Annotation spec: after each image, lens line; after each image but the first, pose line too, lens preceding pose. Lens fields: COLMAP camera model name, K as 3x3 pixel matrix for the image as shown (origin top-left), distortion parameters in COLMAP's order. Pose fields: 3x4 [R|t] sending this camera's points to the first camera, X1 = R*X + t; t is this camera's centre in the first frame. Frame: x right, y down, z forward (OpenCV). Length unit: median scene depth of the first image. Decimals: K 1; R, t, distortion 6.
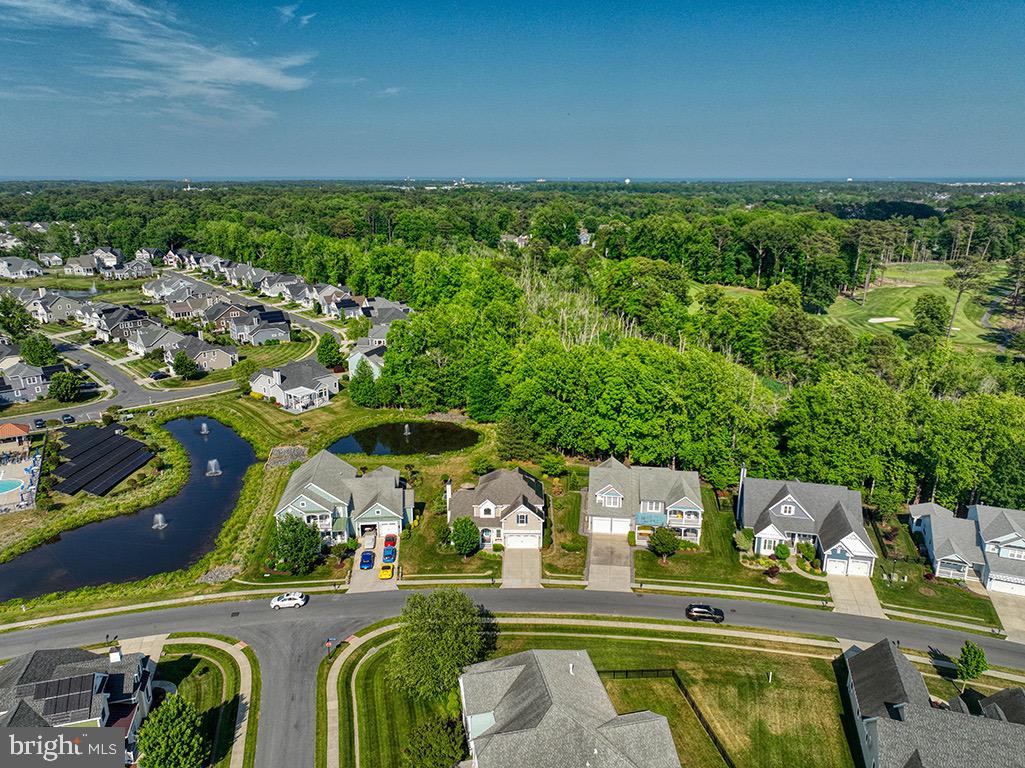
lens RADIAL K [[720.1, 0, 519.6], [0, 720.1, 378.1], [0, 0, 1]] dist [-0.000189, 0.014659]
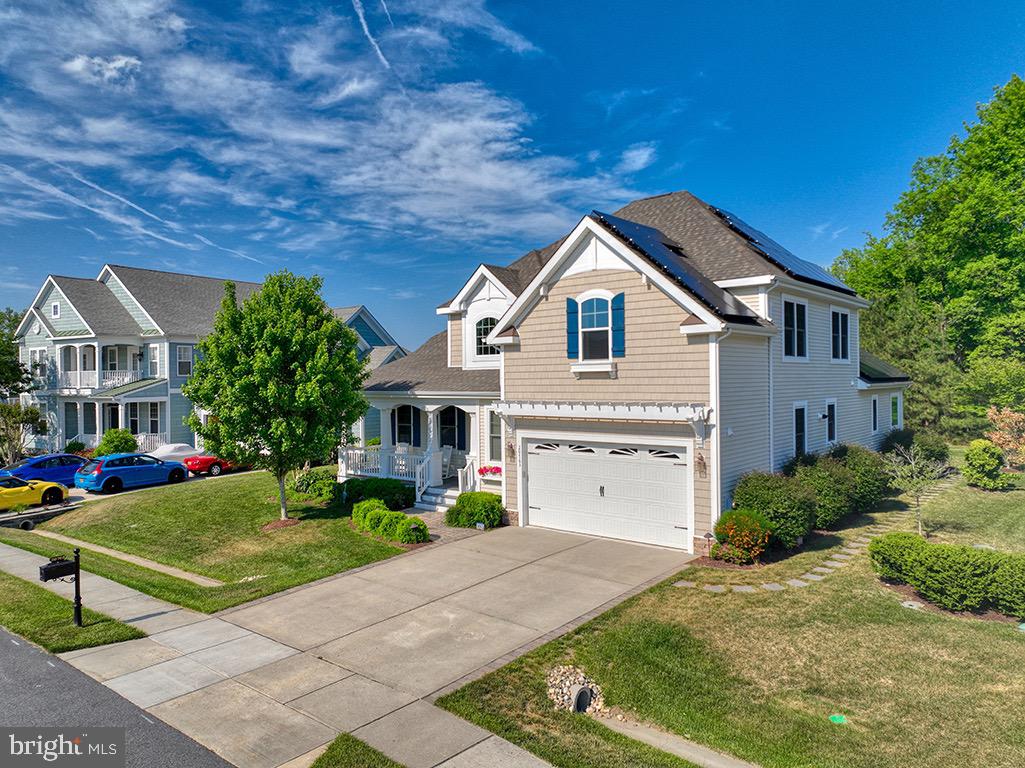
lens RADIAL K [[720.1, 0, 515.4], [0, 720.1, 379.6], [0, 0, 1]] dist [-0.000189, 0.014659]
pose [[0.770711, -0.011898, -0.637074, 0.087563], [-0.158652, 0.964754, -0.209950, 0.237207], [0.617118, 0.262884, 0.741659, 0.858095]]
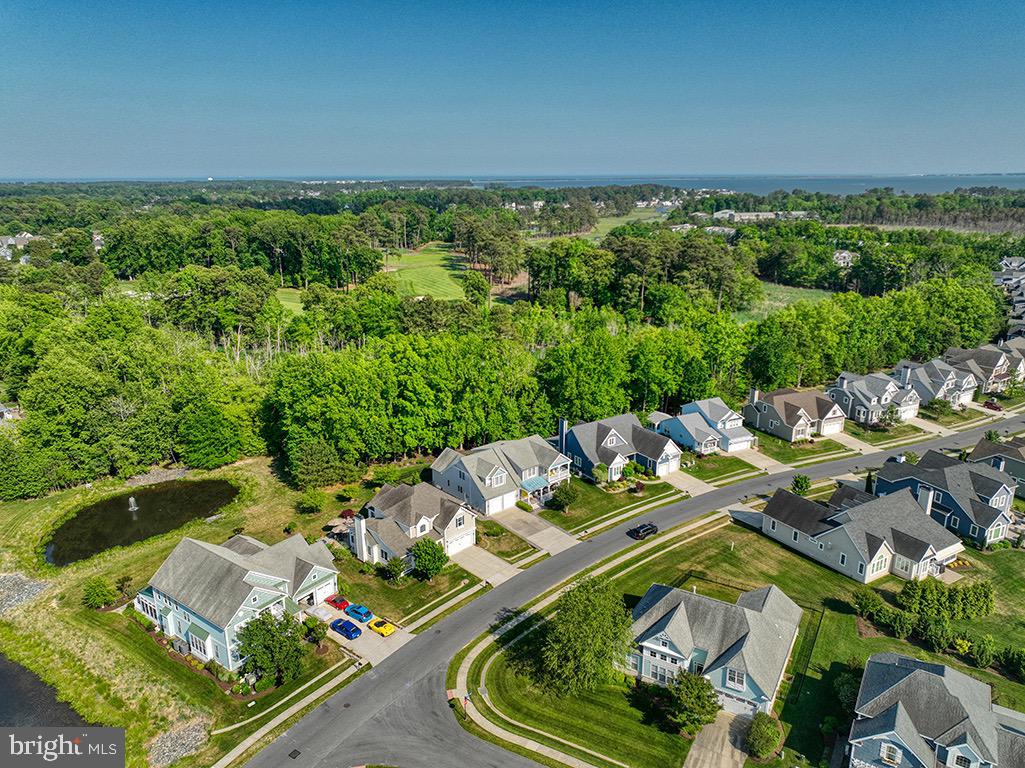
lens RADIAL K [[720.1, 0, 515.8], [0, 720.1, 377.6], [0, 0, 1]] dist [-0.000189, 0.014659]
pose [[0.680098, -0.204226, 0.704101, -0.588169], [0.203874, 0.975218, 0.085941, -0.064780], [-0.704203, 0.085099, 0.704880, 0.227435]]
